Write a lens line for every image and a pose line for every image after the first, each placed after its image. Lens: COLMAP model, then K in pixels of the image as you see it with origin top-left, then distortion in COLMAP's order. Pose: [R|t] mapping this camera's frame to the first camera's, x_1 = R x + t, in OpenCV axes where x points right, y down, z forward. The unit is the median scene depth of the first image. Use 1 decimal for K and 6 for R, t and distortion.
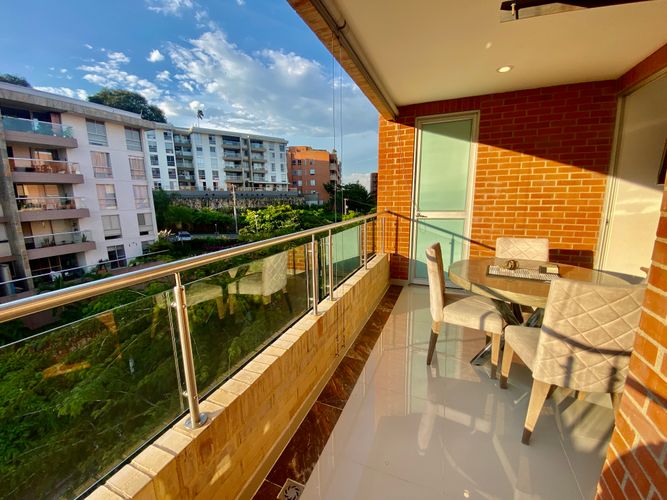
lens RADIAL K [[273.5, 0, 338.4], [0, 273.5, 246.4], [0, 0, 1]] dist [0.002017, -0.010599]
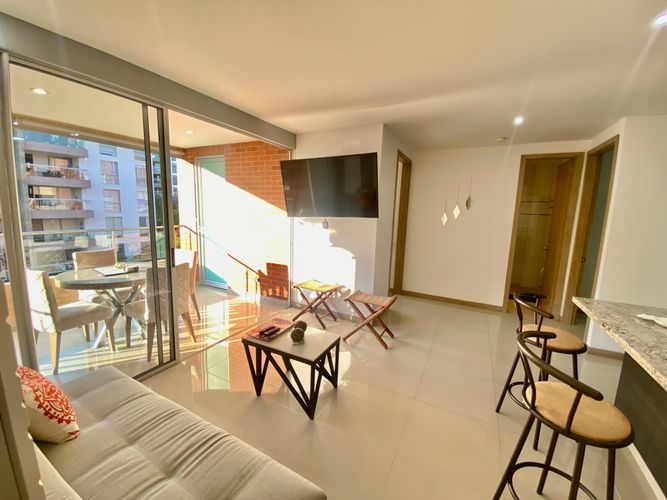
lens RADIAL K [[273.5, 0, 336.3], [0, 273.5, 249.2], [0, 0, 1]] dist [0.002017, -0.010599]
pose [[0.994730, 0.060208, -0.082987, 0.200469], [-0.062974, 0.997530, -0.031122, -0.005428], [0.080908, 0.036184, 0.996065, -0.045890]]
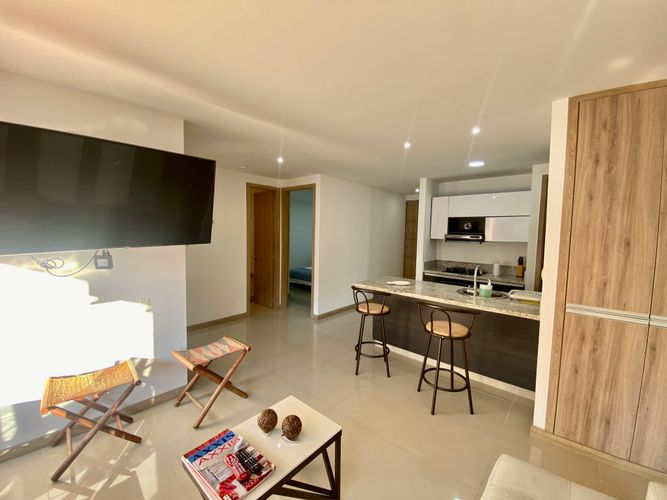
lens RADIAL K [[273.5, 0, 332.4], [0, 273.5, 247.8], [0, 0, 1]] dist [0.002017, -0.010599]
pose [[0.334409, -0.029096, 0.941979, 0.115224], [0.141004, 0.989817, -0.019483, -0.017796], [-0.931820, 0.139338, 0.335107, 0.020190]]
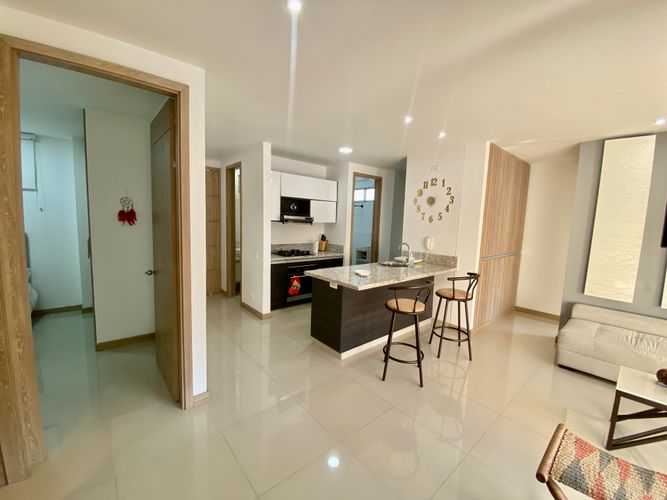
lens RADIAL K [[273.5, 0, 331.8], [0, 273.5, 250.0], [0, 0, 1]] dist [0.002017, -0.010599]
pose [[-0.886710, -0.054956, 0.459048, 0.239463], [0.070739, 0.965092, 0.252179, -0.045030], [-0.456882, 0.256082, -0.851869, 0.177977]]
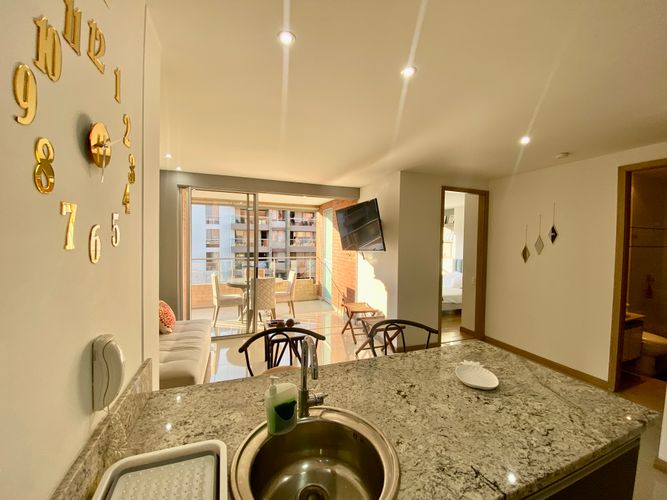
lens RADIAL K [[273.5, 0, 336.1], [0, 273.5, 247.9], [0, 0, 1]] dist [0.002017, -0.010599]
pose [[0.680339, 0.044241, -0.731562, 0.318801], [-0.153508, 0.984637, -0.083215, -0.011898], [0.716641, 0.168915, 0.676678, -0.034703]]
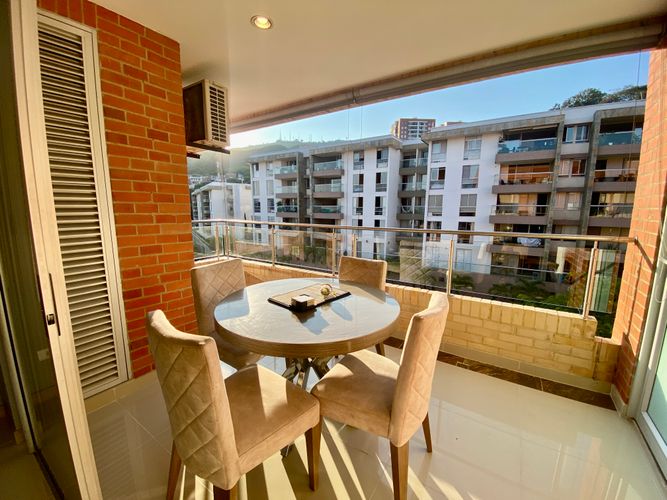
lens RADIAL K [[273.5, 0, 331.2], [0, 273.5, 249.1], [0, 0, 1]] dist [0.002017, -0.010599]
pose [[-0.195056, 0.157907, -0.967997, 0.142106], [-0.177189, 0.965042, 0.193130, -0.021689], [0.964654, 0.209189, -0.160257, 0.114966]]
